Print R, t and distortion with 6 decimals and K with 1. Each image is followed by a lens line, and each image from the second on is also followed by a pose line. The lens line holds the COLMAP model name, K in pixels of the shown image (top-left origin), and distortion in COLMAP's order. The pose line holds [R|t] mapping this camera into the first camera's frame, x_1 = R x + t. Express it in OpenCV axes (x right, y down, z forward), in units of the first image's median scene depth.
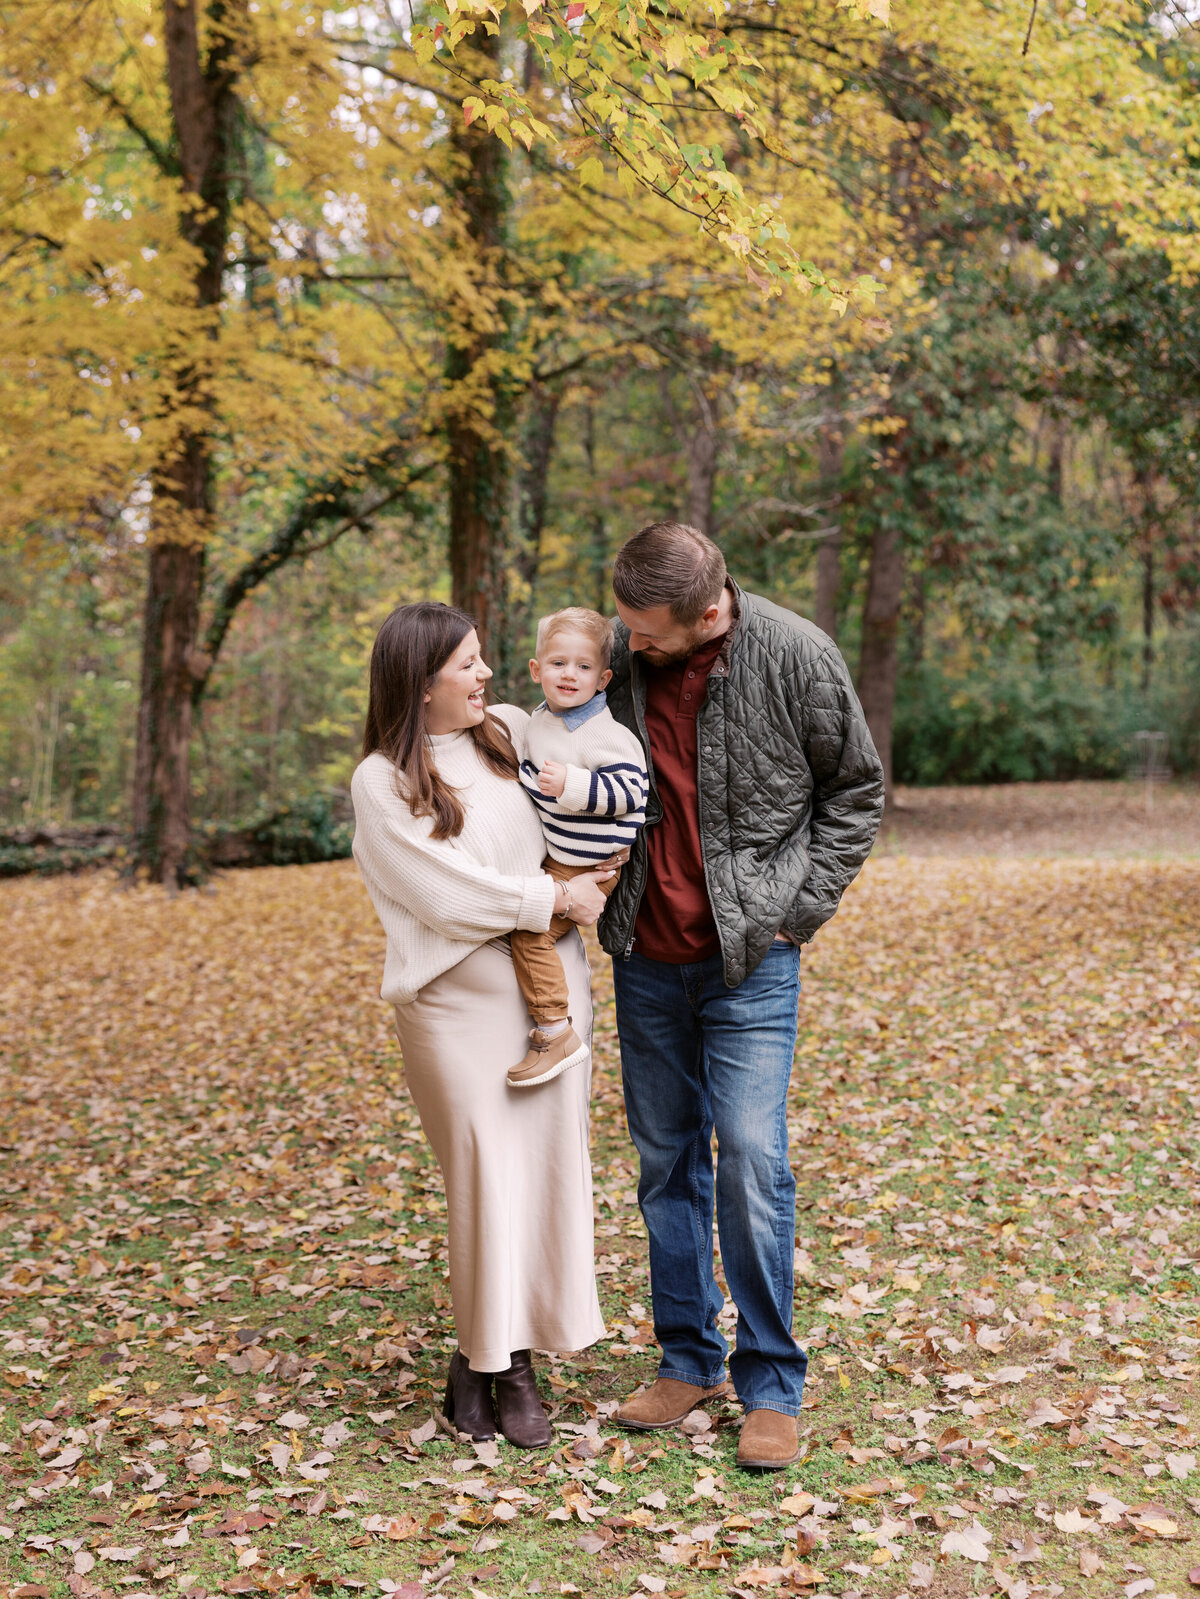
lens RADIAL K [[2412.6, 0, 589.7], [0, 2412.6, 804.8], [0, 0, 1]] dist [0.022159, 0.000000]
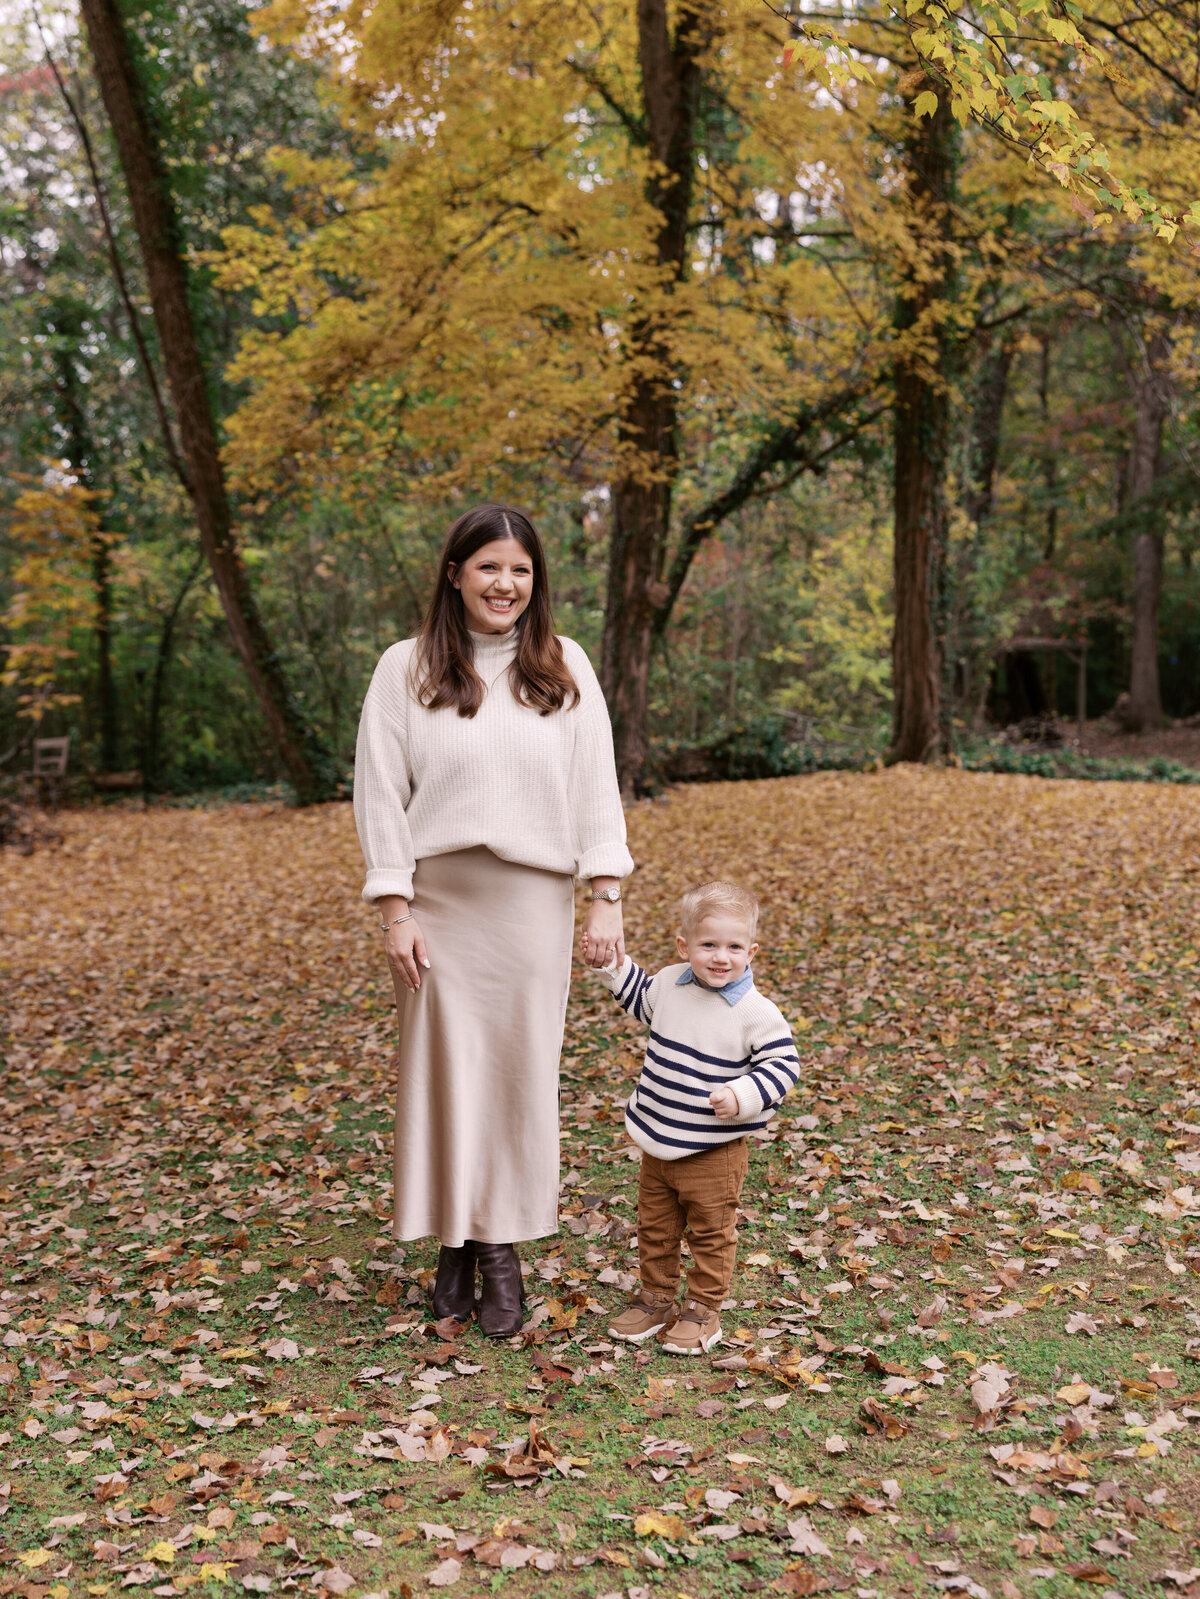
lens RADIAL K [[2213.0, 0, 595.7], [0, 2213.0, 795.7], [0, 0, 1]] dist [0.019228, 0.000000]
pose [[0.979891, 0.023473, -0.198149, 0.011994], [-0.017506, 0.999340, 0.031816, 0.001611], [0.198765, -0.027707, 0.979655, 0.007710]]
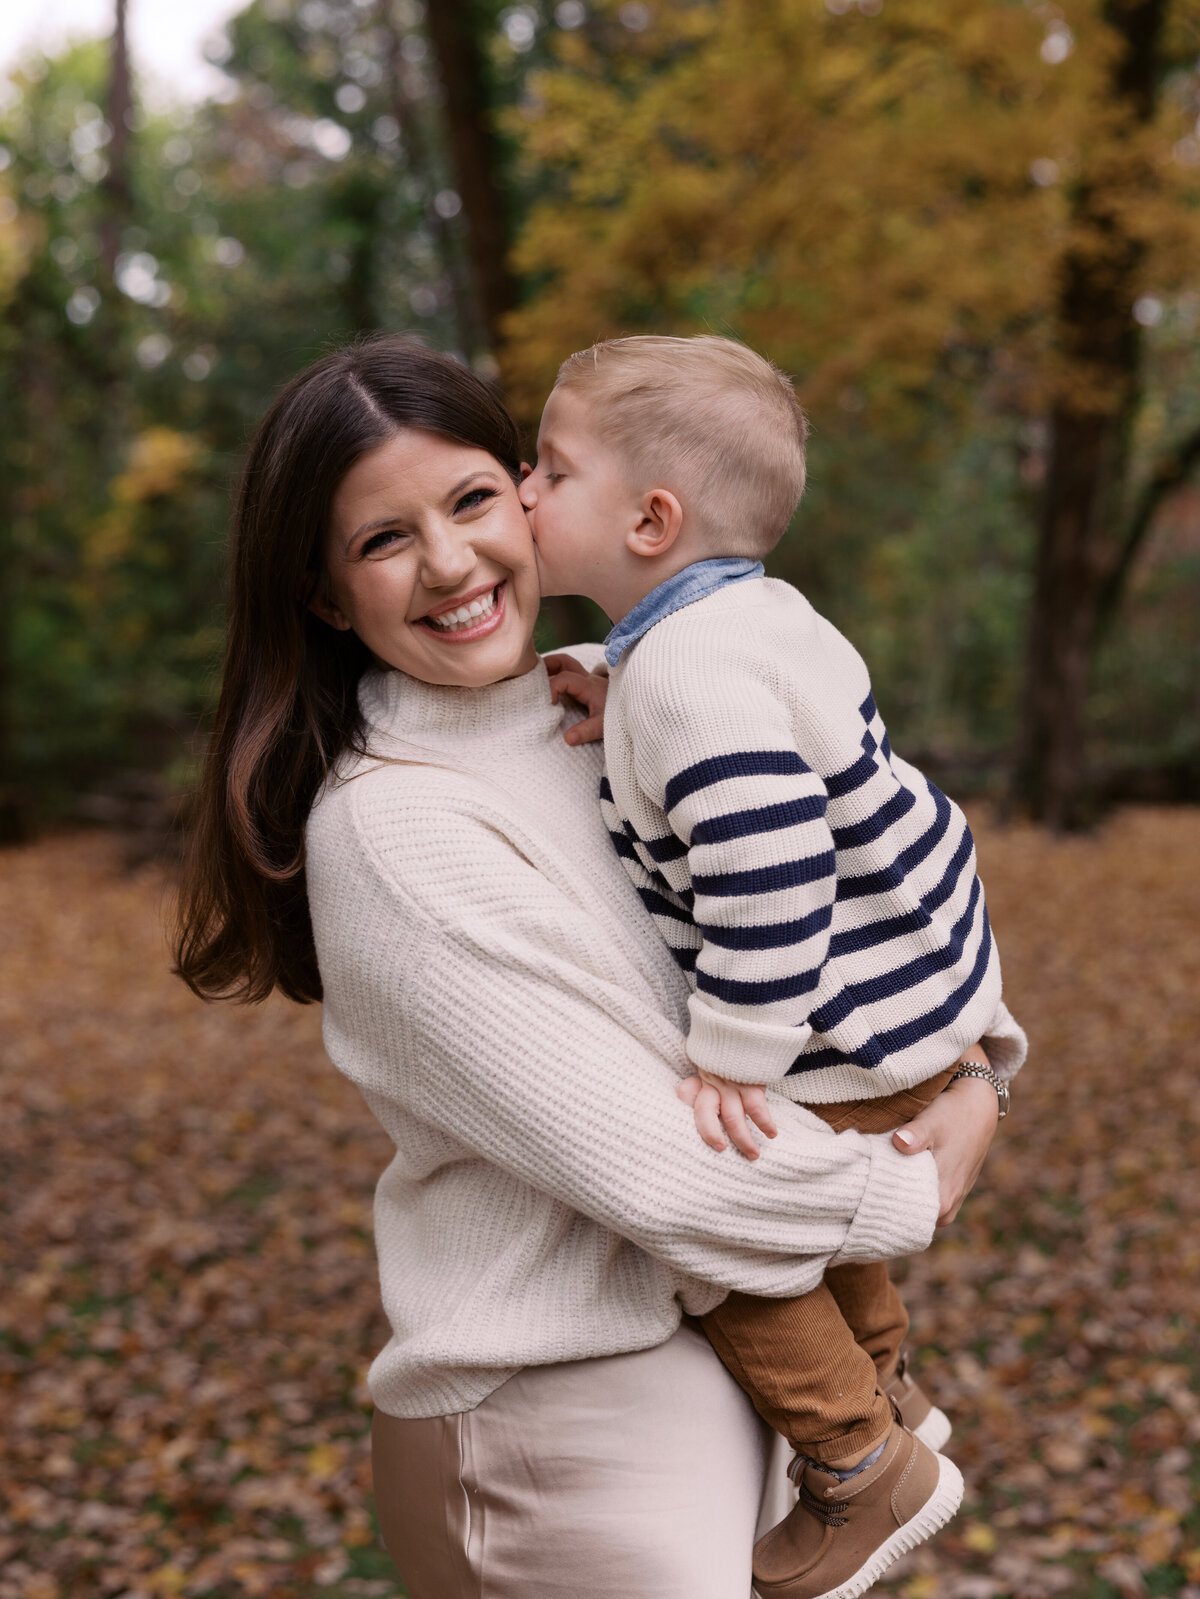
lens RADIAL K [[2596.7, 0, 588.5], [0, 2596.7, 809.8], [0, 0, 1]] dist [0.025952, 0.000000]
pose [[0.929880, 0.053756, -0.363915, 0.001499], [-0.040488, 0.998211, 0.043997, -0.006101], [0.365629, -0.026177, 0.930393, 0.117973]]
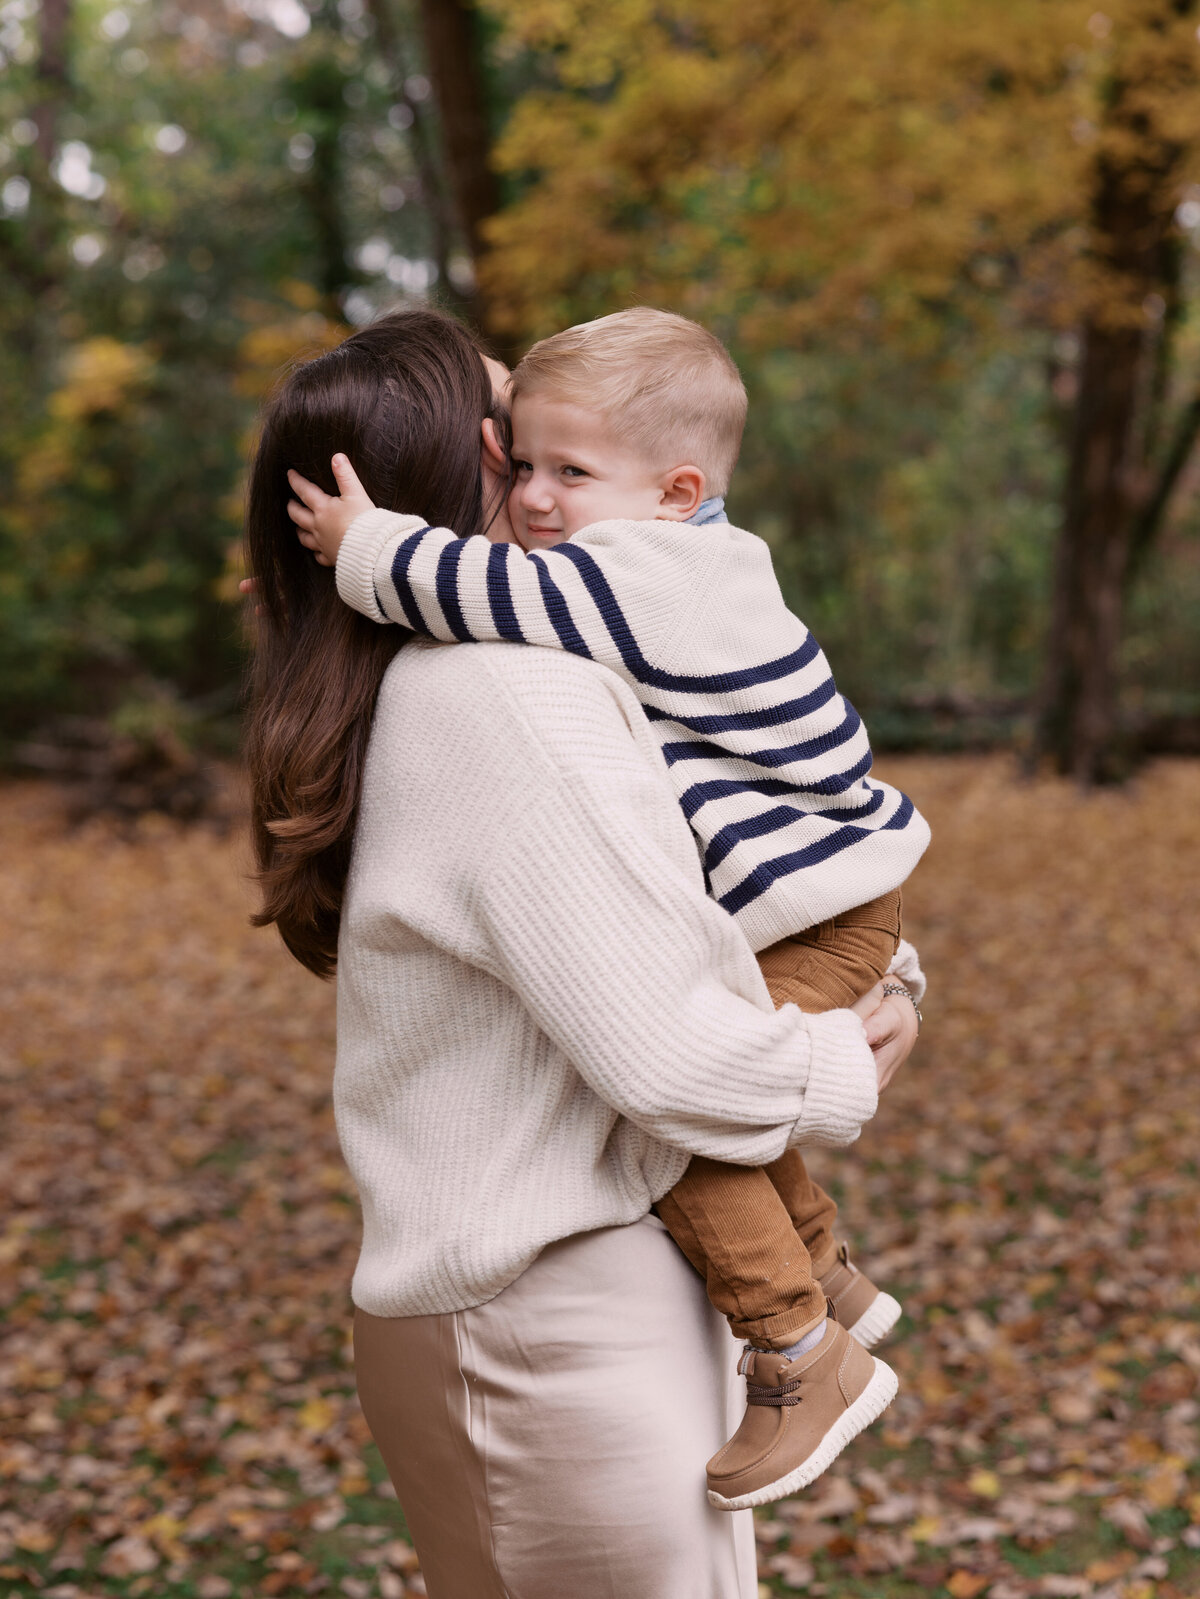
lens RADIAL K [[2891.7, 0, 613.2], [0, 2891.7, 804.3], [0, 0, 1]] dist [0.030989, 0.000000]
pose [[0.934867, 0.060901, -0.349736, 0.006421], [-0.043463, 0.997399, 0.057502, -0.005738], [0.352328, -0.038556, 0.935082, 0.102095]]
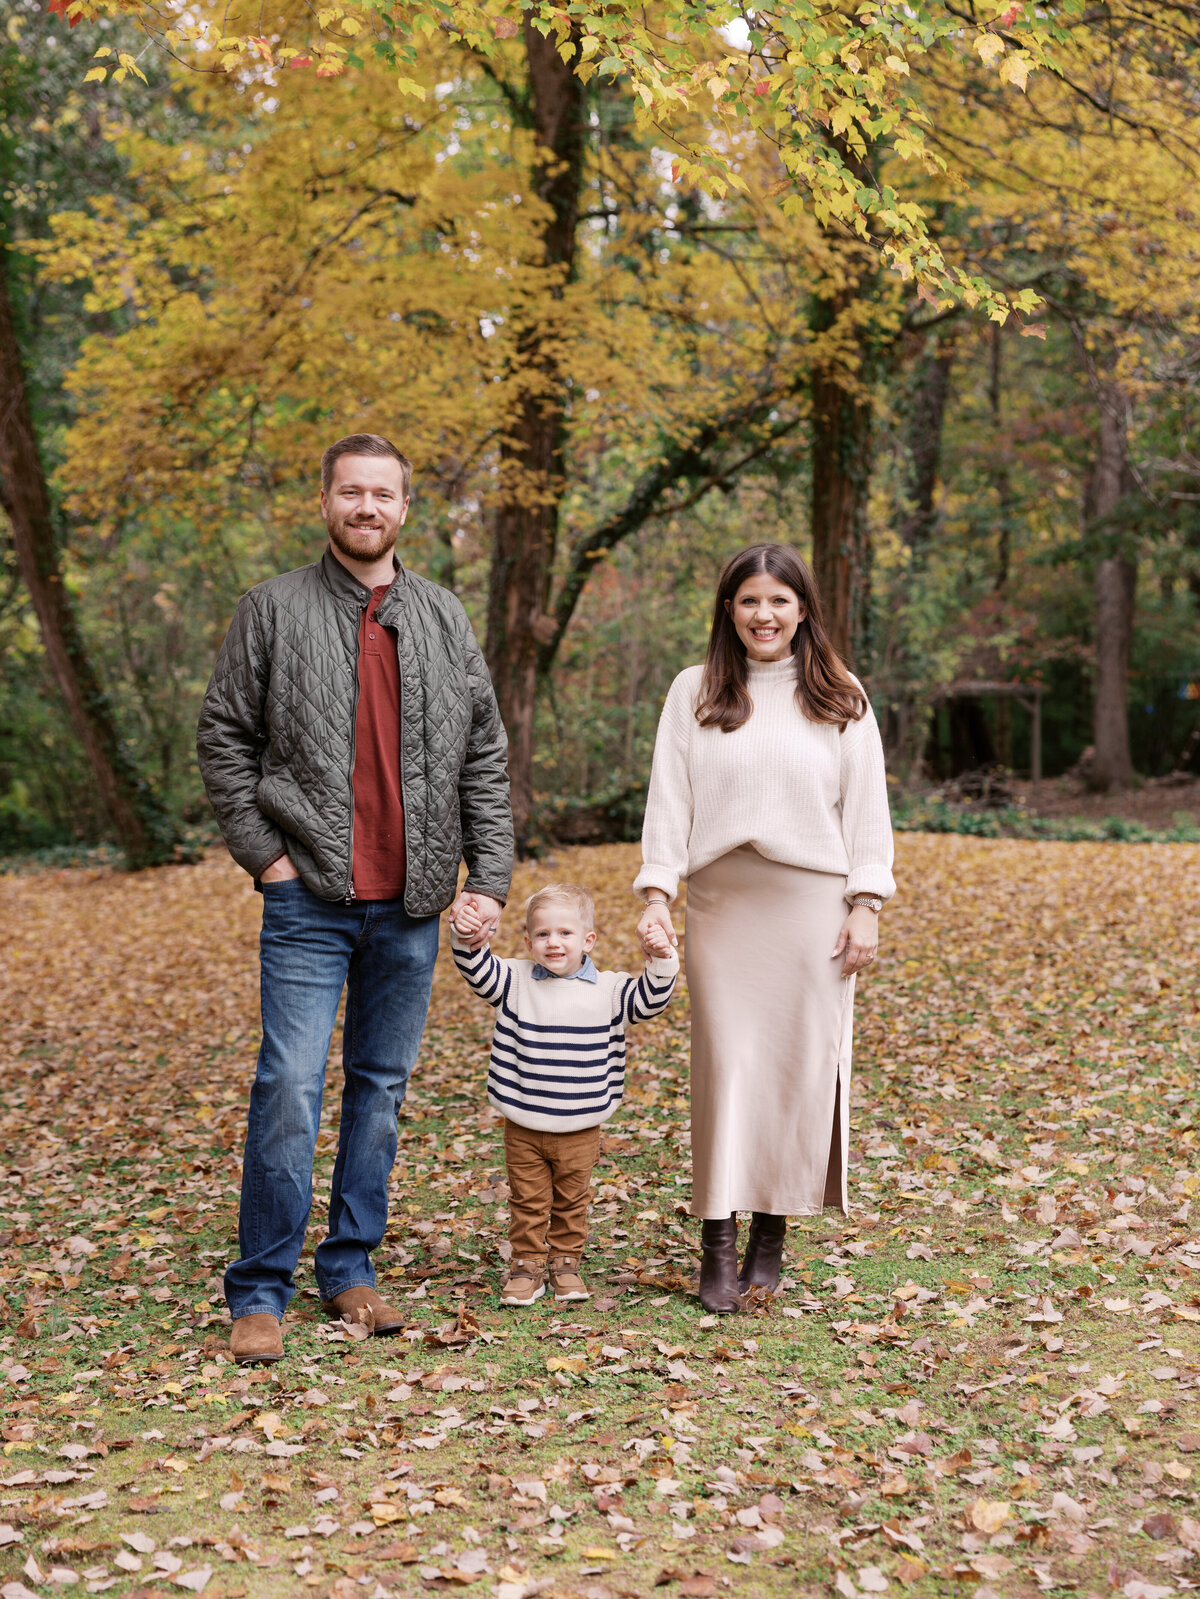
lens RADIAL K [[2713.9, 0, 582.9], [0, 2713.9, 748.6], [0, 0, 1]] dist [0.063037, 0.000000]
pose [[0.987730, 0.016231, -0.155328, 0.023958], [-0.018838, 0.999705, -0.015327, 0.006196], [0.155033, 0.018065, 0.987744, -0.073466]]
